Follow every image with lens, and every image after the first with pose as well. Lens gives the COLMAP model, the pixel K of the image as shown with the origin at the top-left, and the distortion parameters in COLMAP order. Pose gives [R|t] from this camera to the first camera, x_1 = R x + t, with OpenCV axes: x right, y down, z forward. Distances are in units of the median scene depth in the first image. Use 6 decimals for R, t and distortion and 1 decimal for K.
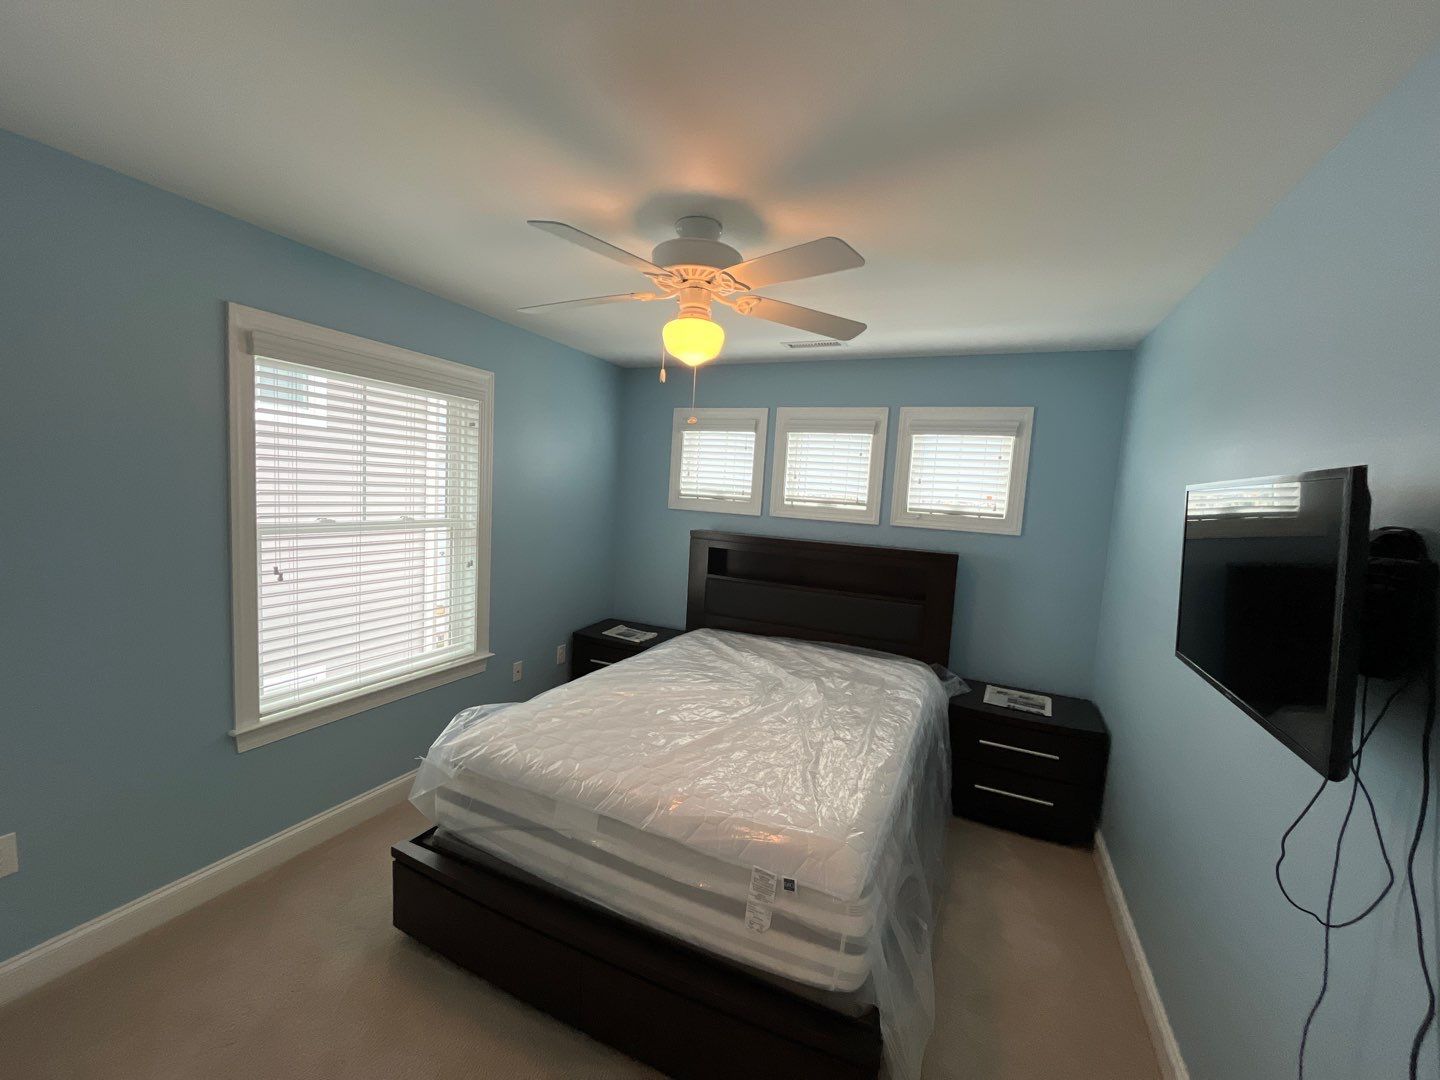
lens RADIAL K [[578.3, 0, 717.9], [0, 578.3, 541.8], [0, 0, 1]] dist [-0.008014, -0.000121]
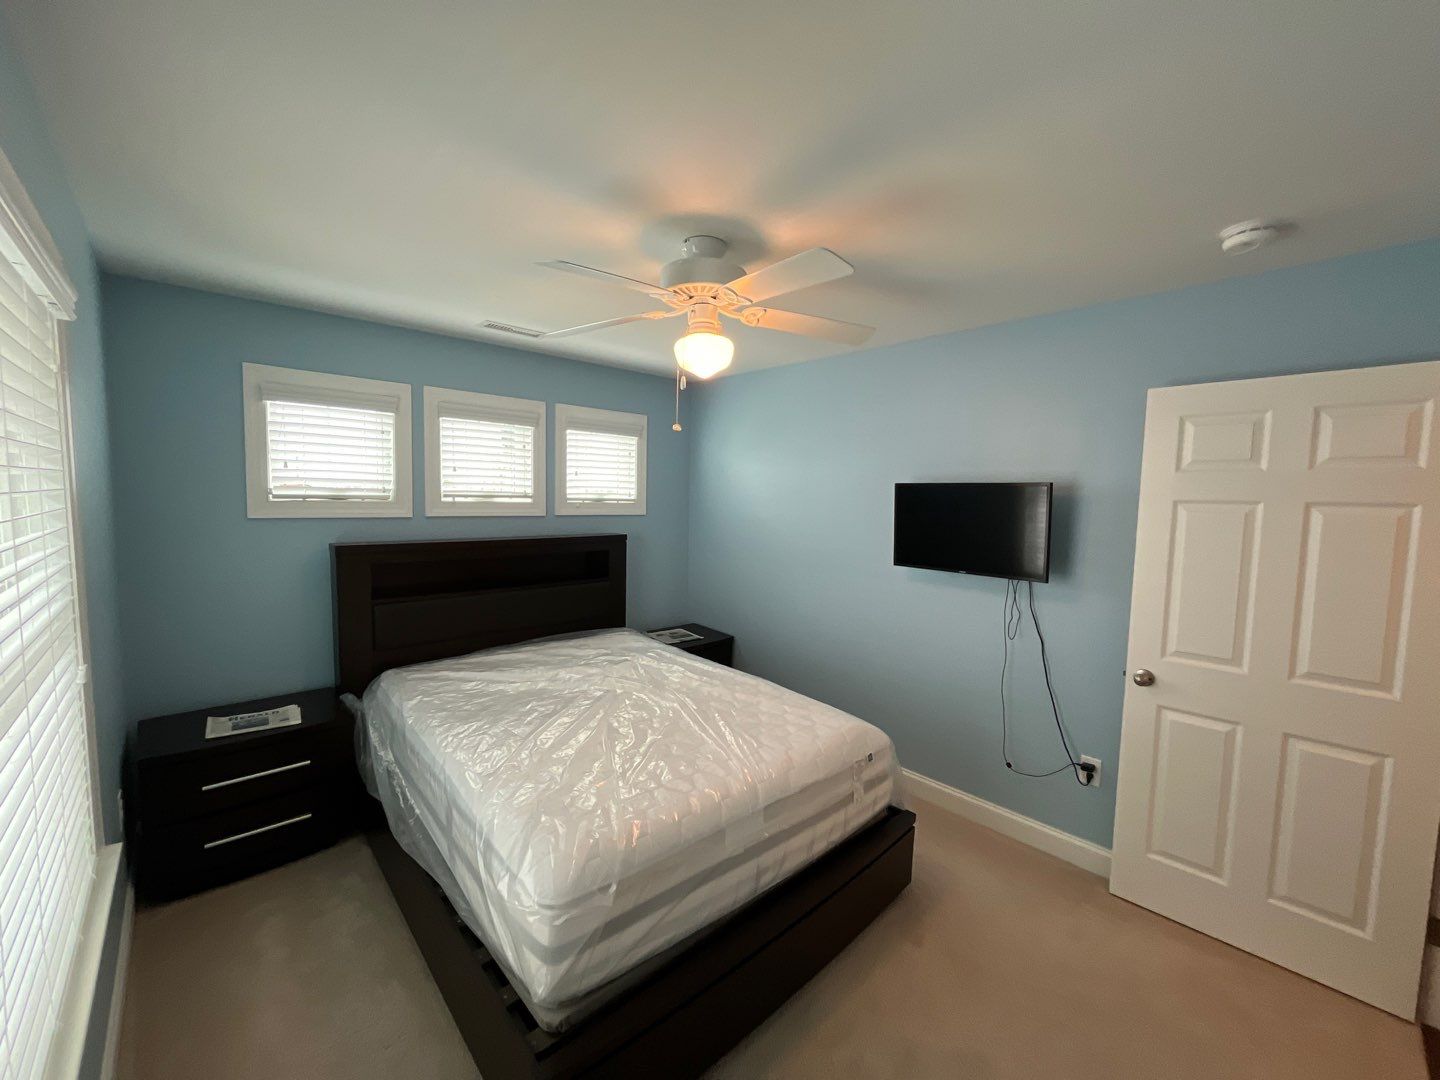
lens RADIAL K [[578.3, 0, 722.4], [0, 578.3, 537.3], [0, 0, 1]] dist [-0.008014, -0.000121]
pose [[0.392957, -0.117574, 0.912010, -0.548623], [0.083838, 0.992242, 0.091794, -0.059655], [-0.915727, 0.040390, 0.399766, 0.299637]]
